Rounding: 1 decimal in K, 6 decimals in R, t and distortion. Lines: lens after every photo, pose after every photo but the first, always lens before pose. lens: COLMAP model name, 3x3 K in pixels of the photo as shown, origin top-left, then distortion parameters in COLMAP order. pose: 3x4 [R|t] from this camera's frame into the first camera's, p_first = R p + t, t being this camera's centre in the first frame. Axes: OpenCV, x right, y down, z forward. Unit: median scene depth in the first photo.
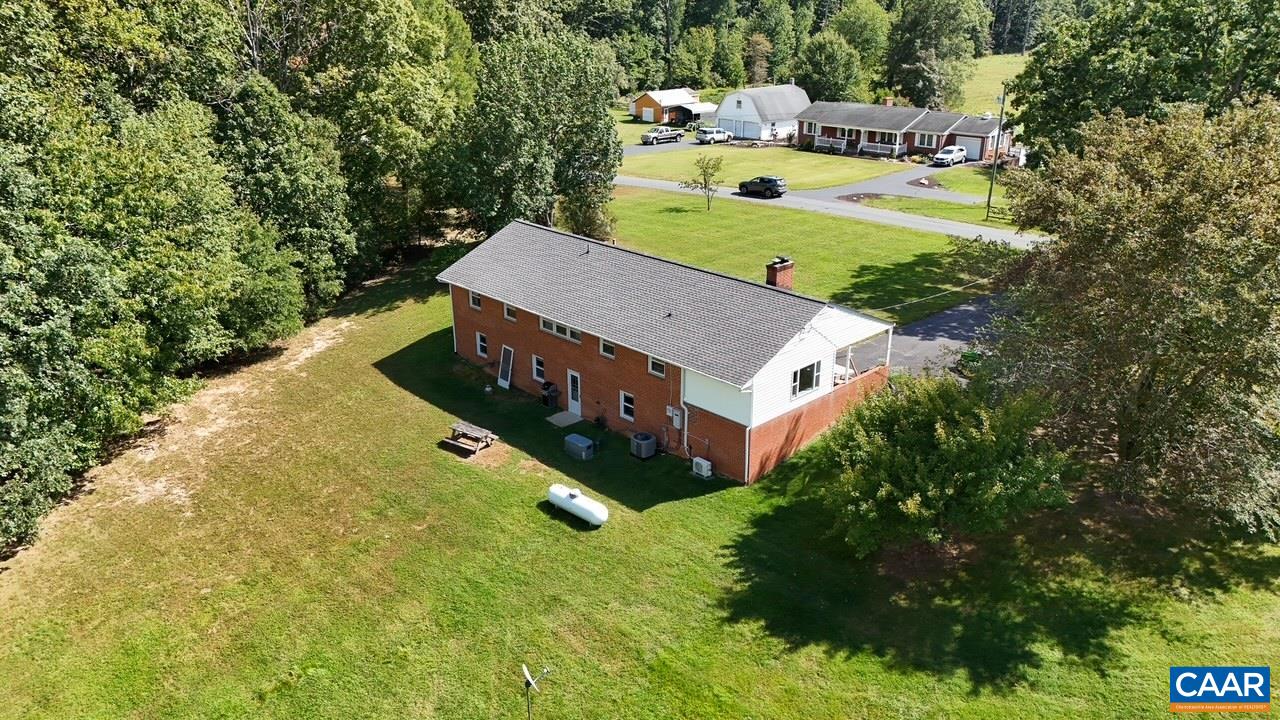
lens RADIAL K [[857.4, 0, 635.1], [0, 857.4, 338.5], [0, 0, 1]] dist [0.049105, -0.045878]
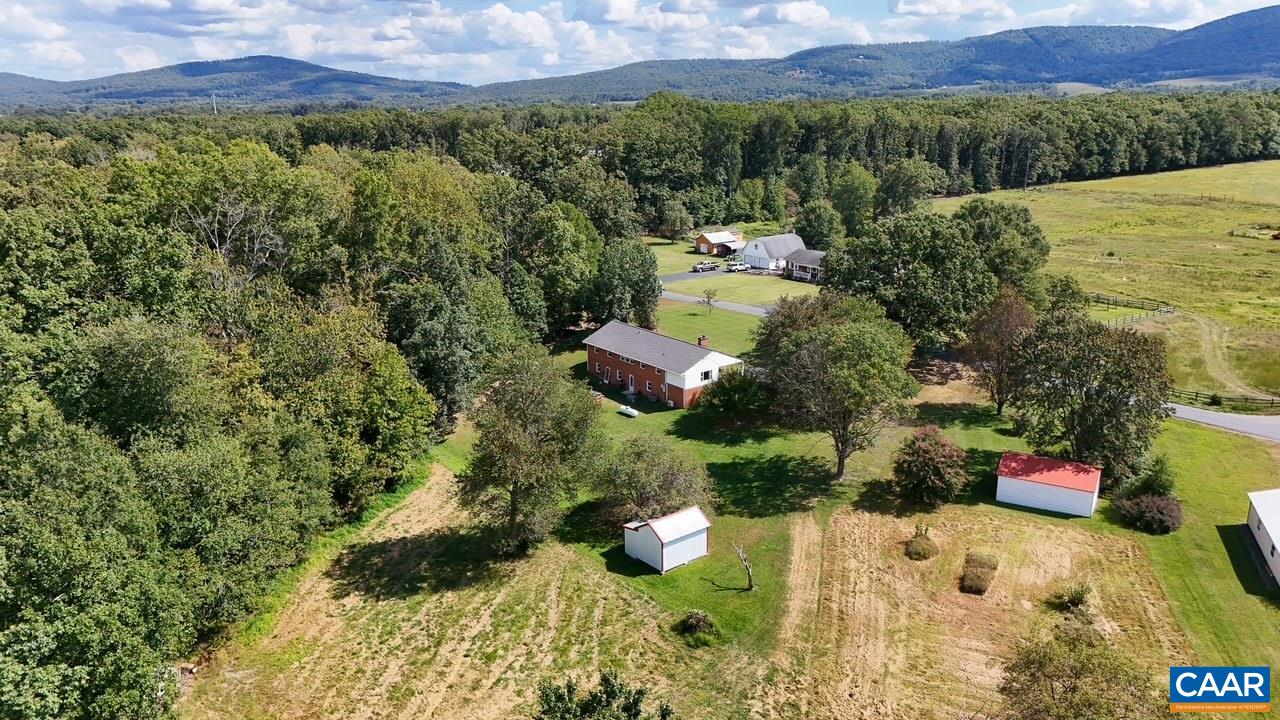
lens RADIAL K [[857.4, 0, 635.1], [0, 857.4, 338.5], [0, 0, 1]] dist [0.049105, -0.045878]
pose [[0.993178, 0.022091, -0.114493, 0.183859], [-0.033963, 0.994122, -0.102803, 0.147953], [0.111549, 0.105991, 0.988090, -1.264129]]
